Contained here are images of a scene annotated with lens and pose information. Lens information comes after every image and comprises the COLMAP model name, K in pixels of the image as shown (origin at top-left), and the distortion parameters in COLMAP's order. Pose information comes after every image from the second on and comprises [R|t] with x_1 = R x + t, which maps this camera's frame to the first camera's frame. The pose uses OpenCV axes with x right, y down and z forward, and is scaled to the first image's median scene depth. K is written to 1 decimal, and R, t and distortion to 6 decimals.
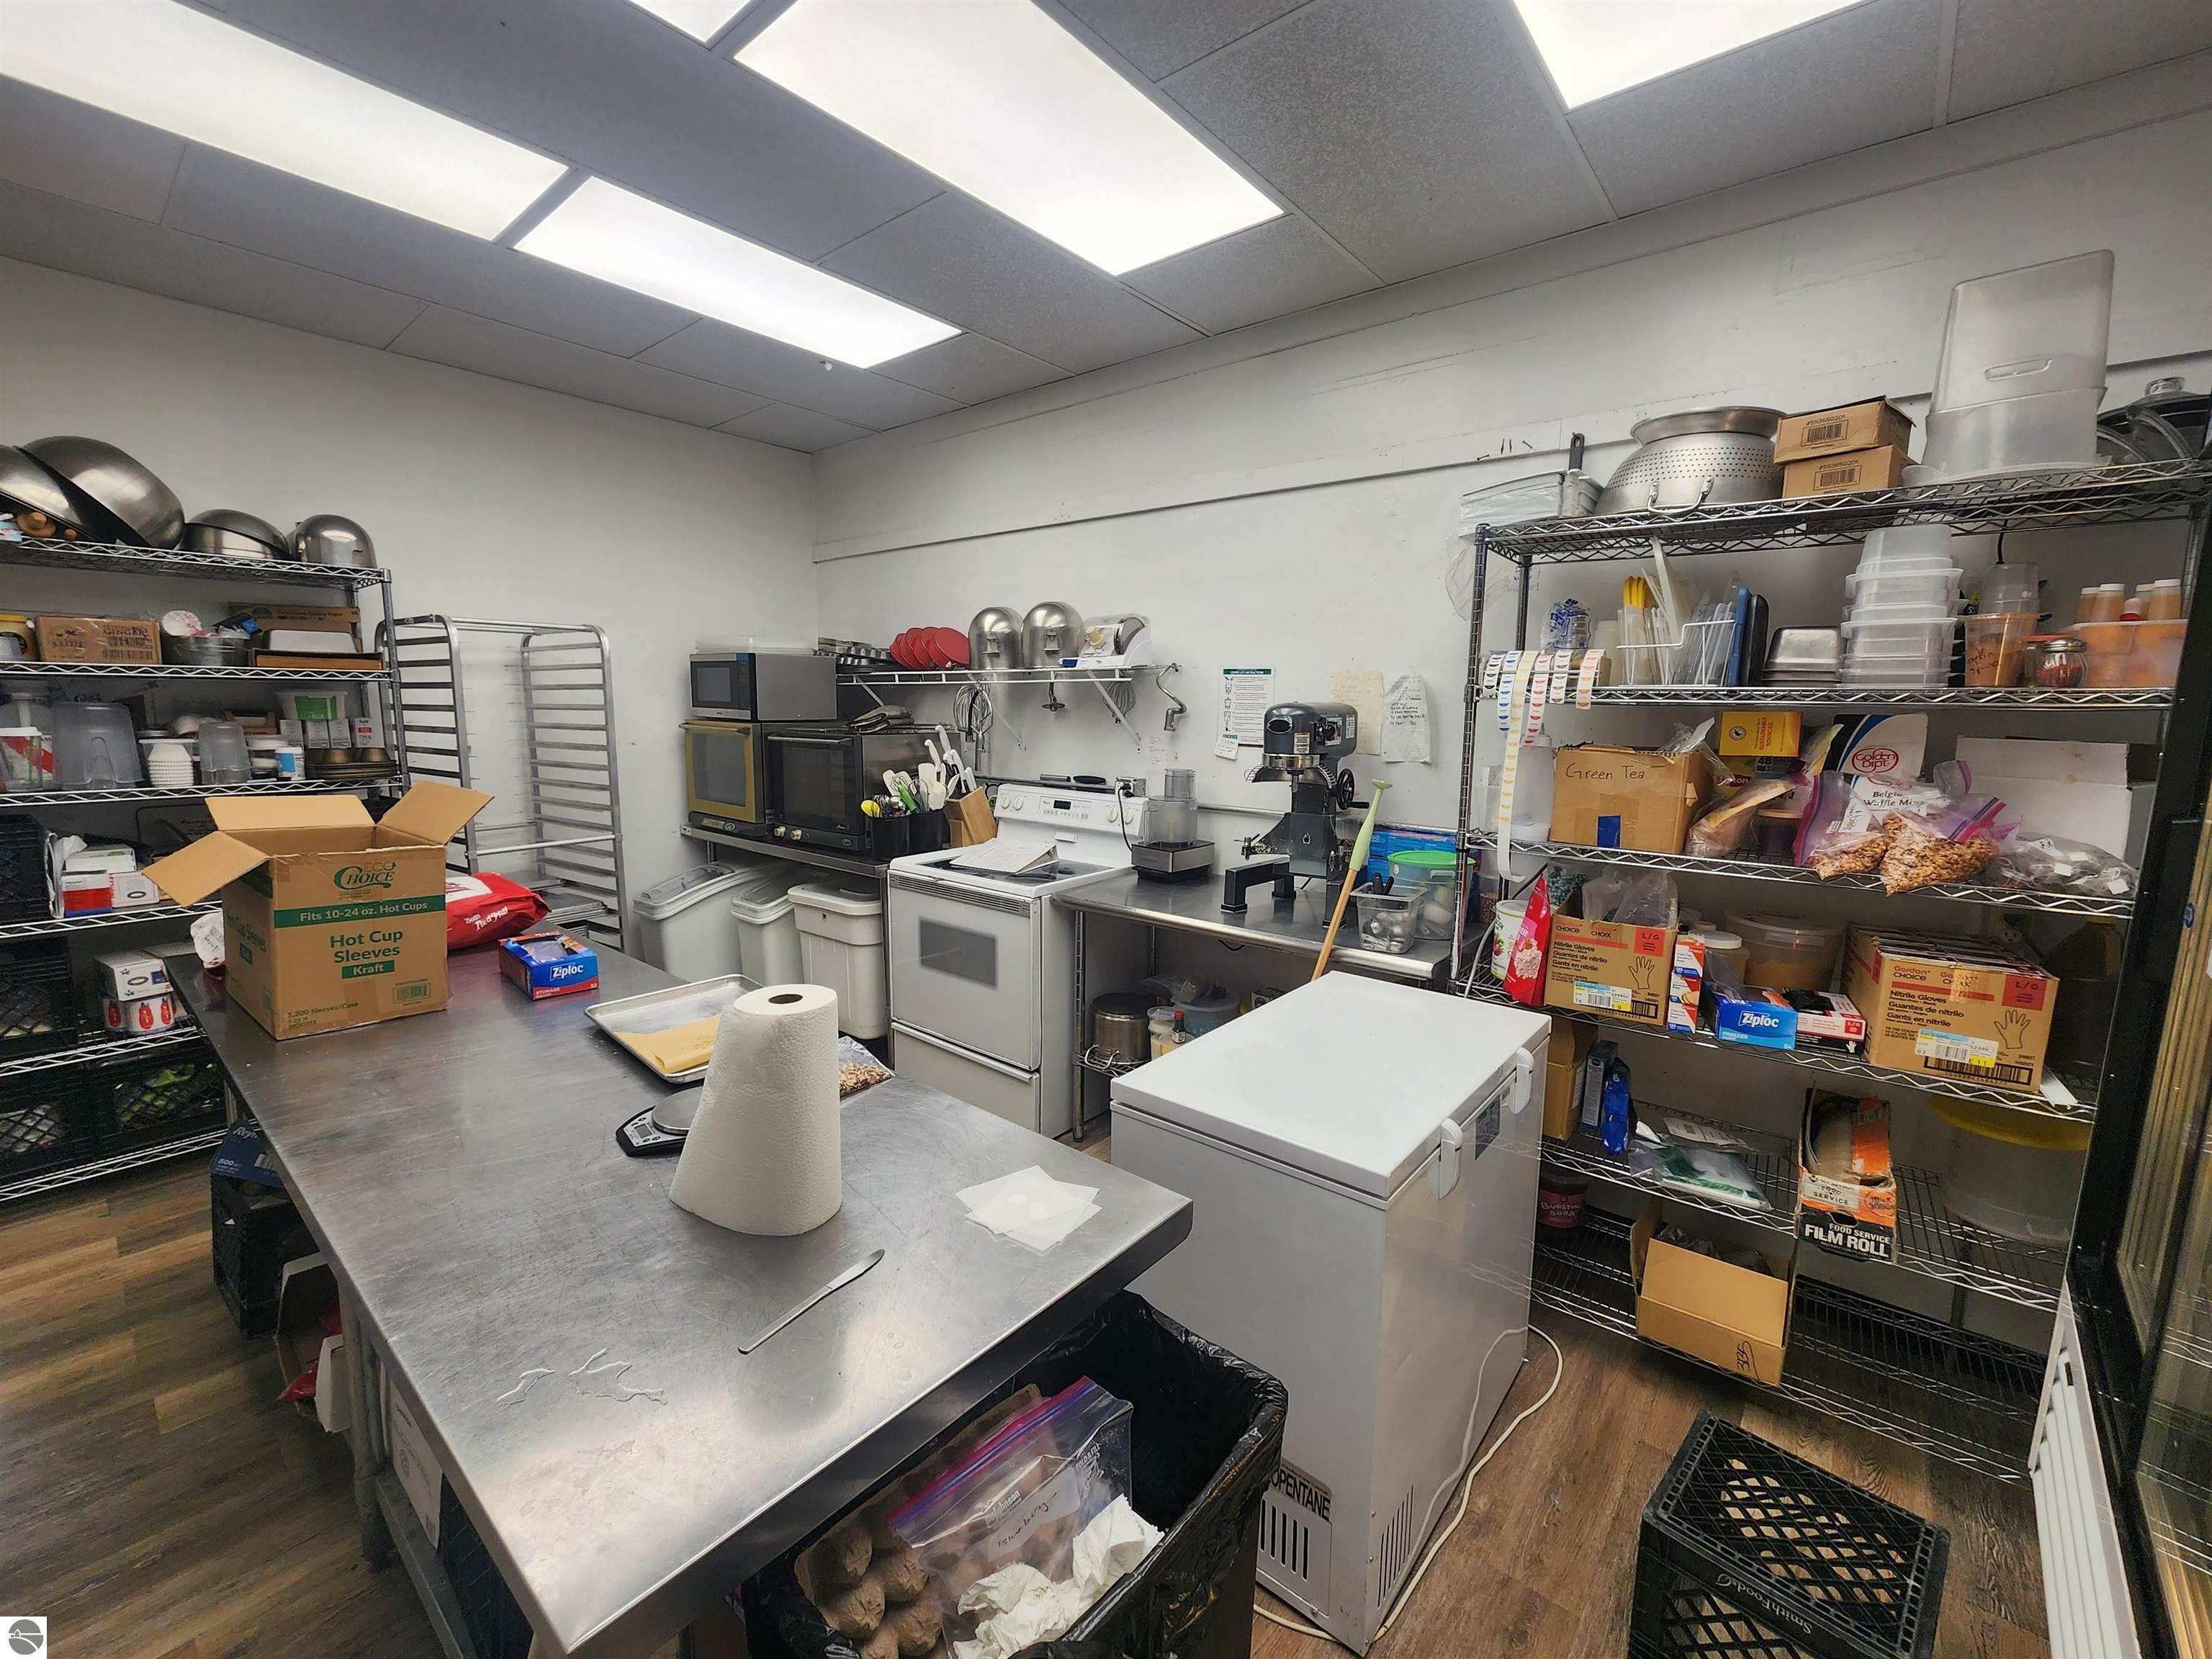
lens RADIAL K [[915.9, 0, 1098.5], [0, 915.9, 823.1], [0, 0, 1]] dist [0.002445, 0.000544]
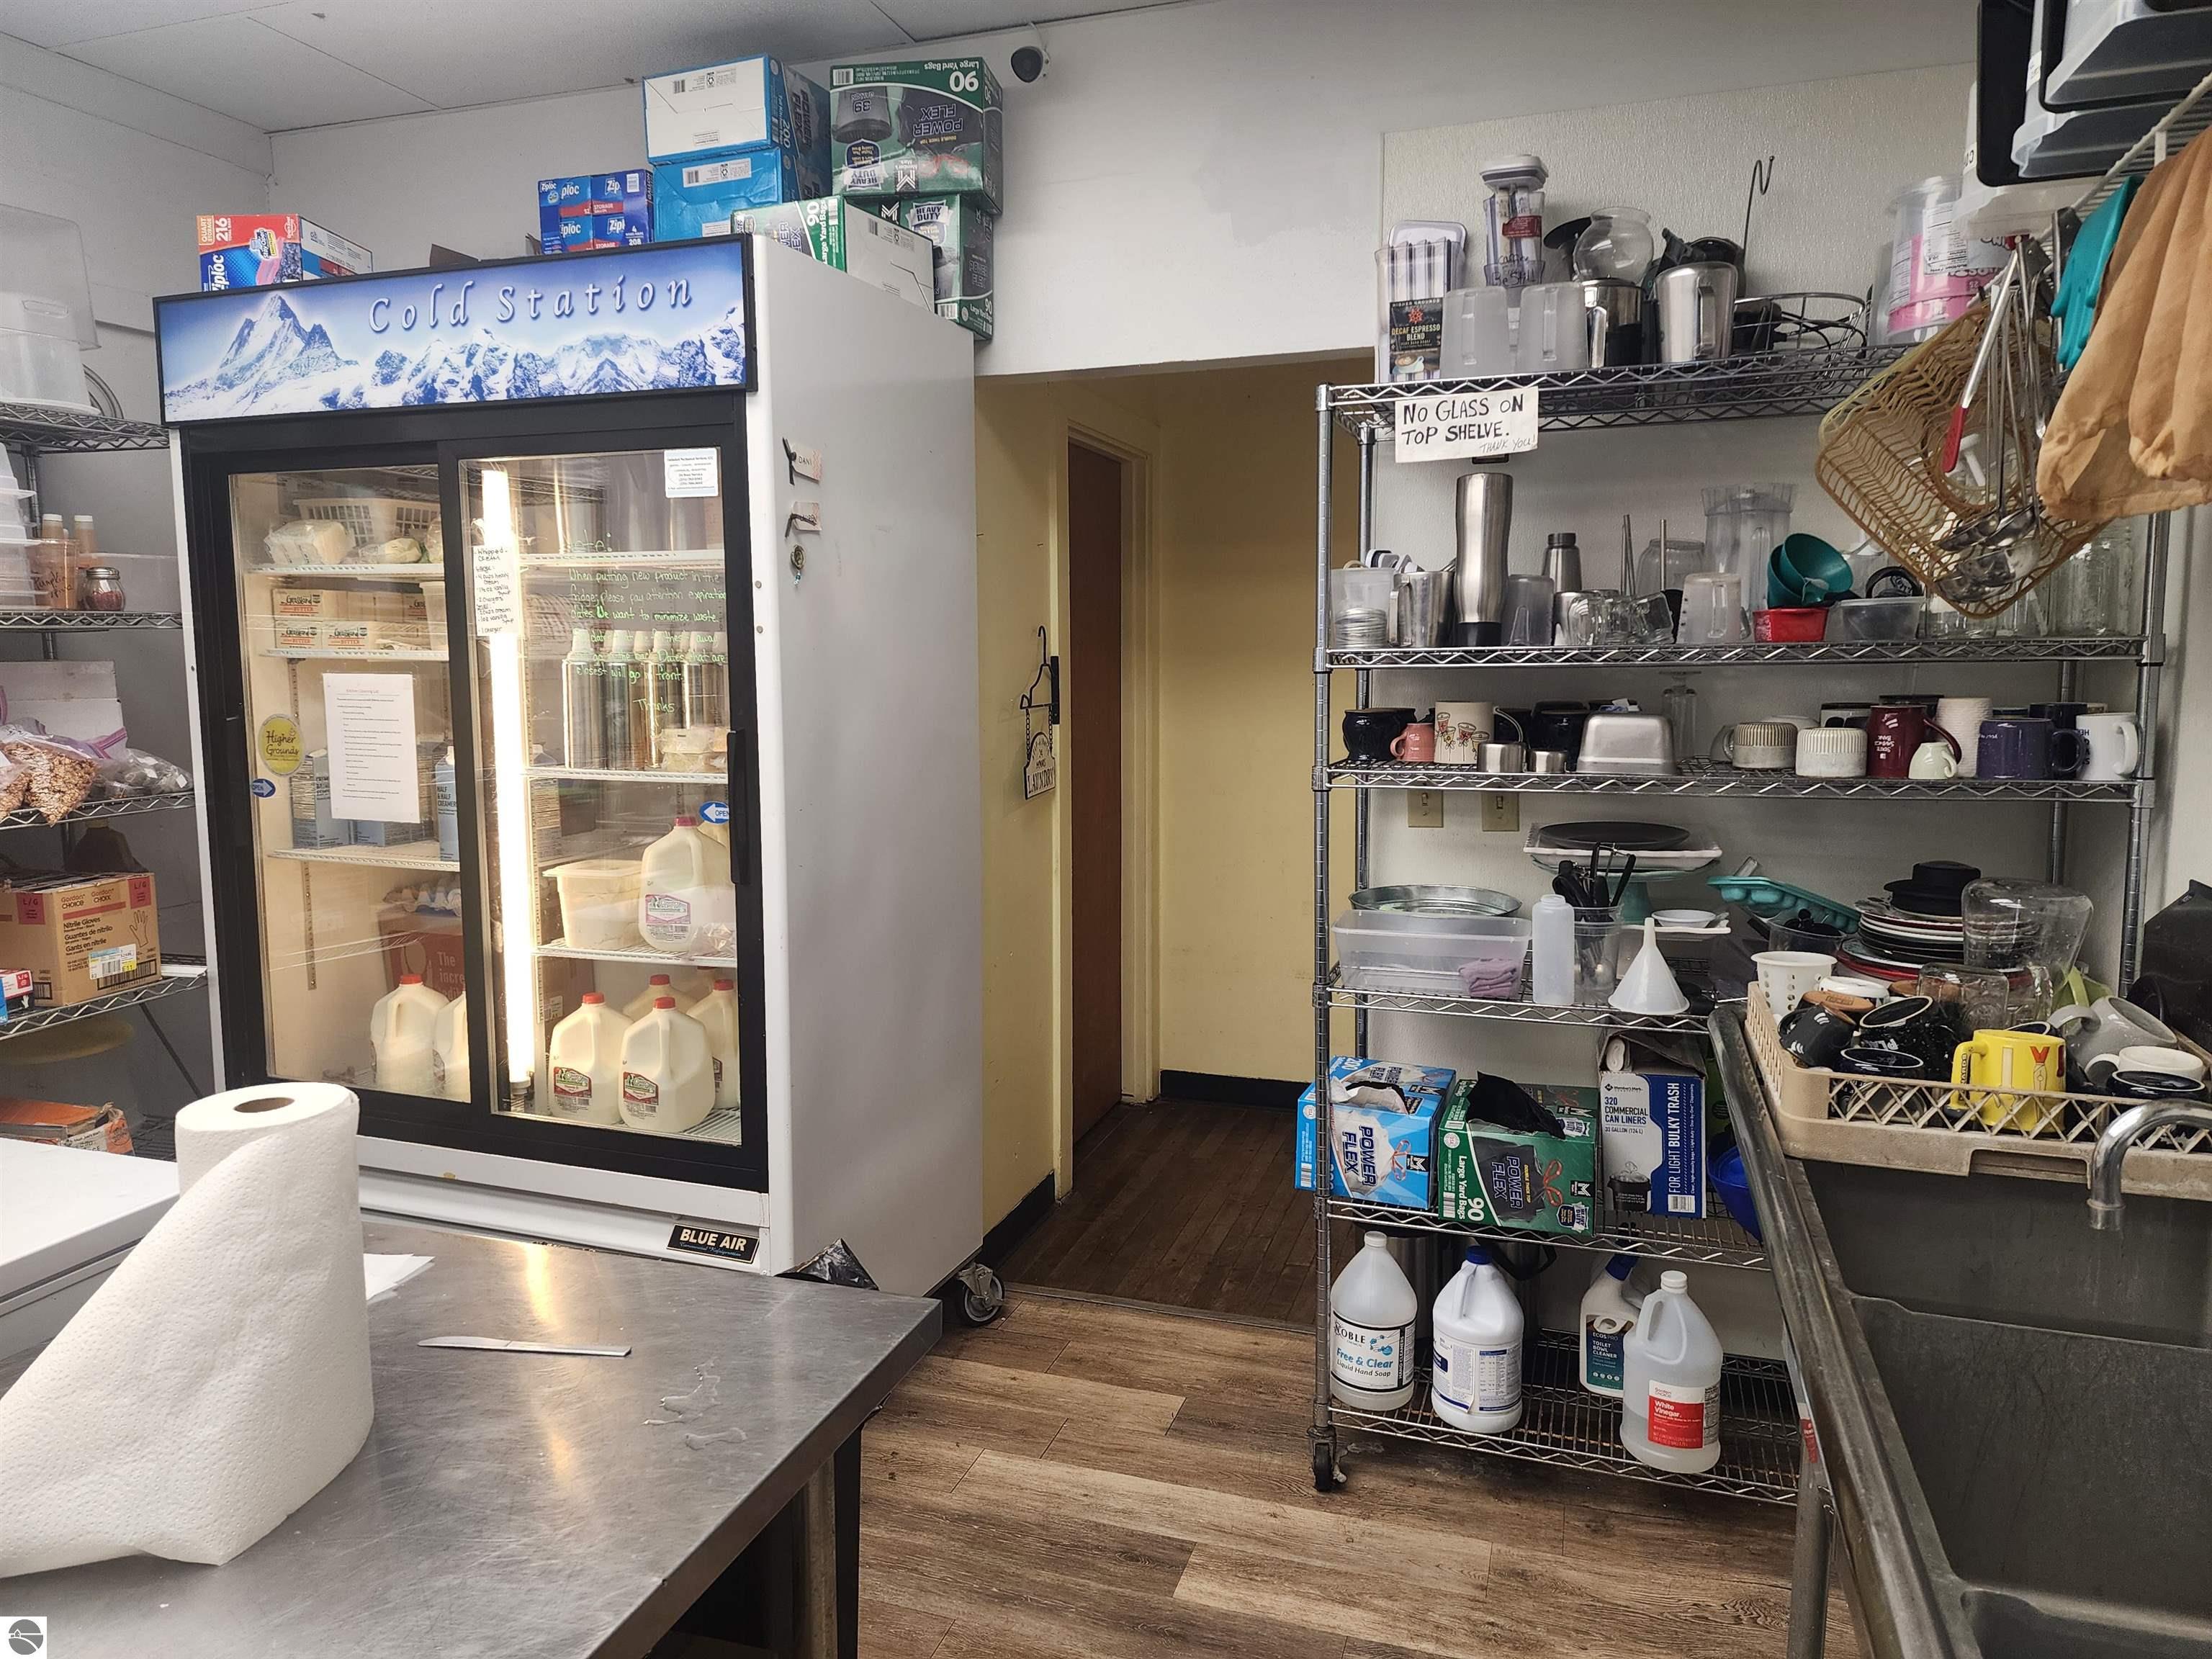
lens RADIAL K [[1490.5, 0, 1097.6], [0, 1490.5, 818.5], [0, 0, 1]] dist [0.087150, -0.079962]
pose [[-0.361928, -0.124612, 0.923840, -0.612102], [0.124423, 0.975701, 0.180352, -0.048973], [-0.923865, 0.180221, -0.337629, 0.318279]]
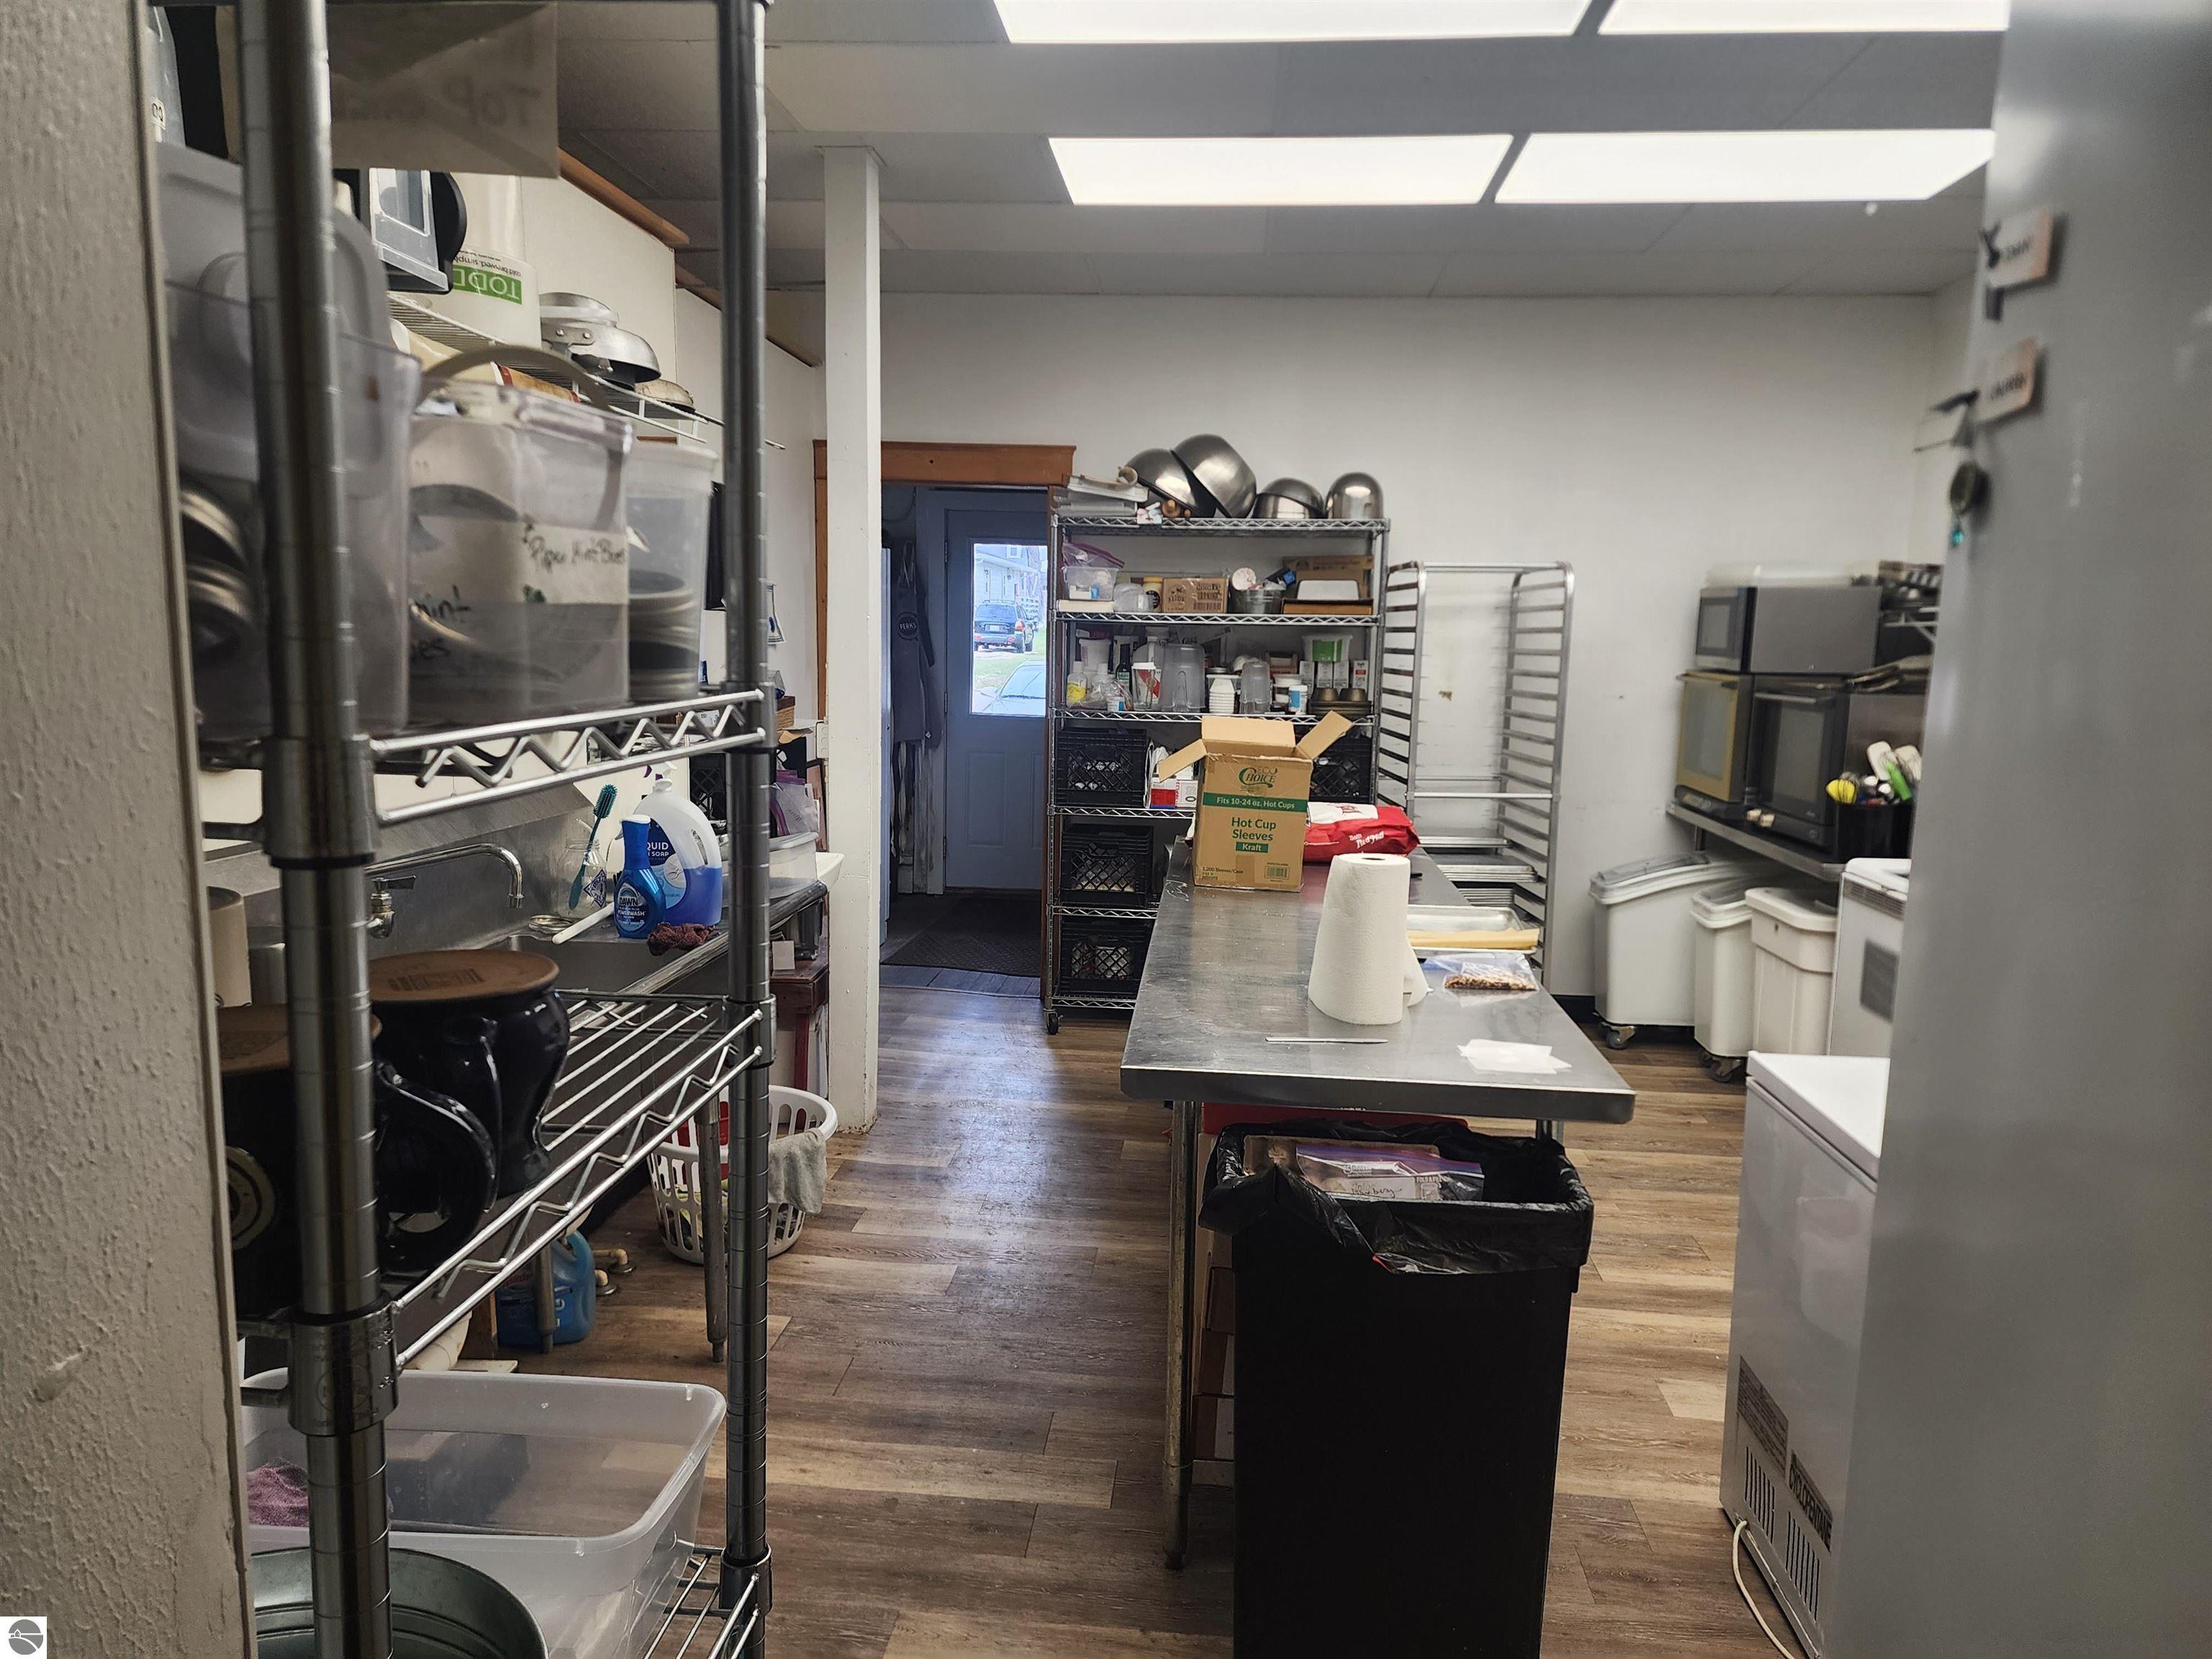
lens RADIAL K [[1490.5, 0, 1097.6], [0, 1490.5, 818.5], [0, 0, 1]] dist [0.087150, -0.079962]
pose [[0.575473, 0.103302, -0.811270, 0.529240], [-0.120097, 0.991911, 0.041113, 0.037188], [0.808955, 0.073772, 0.583224, -0.281146]]
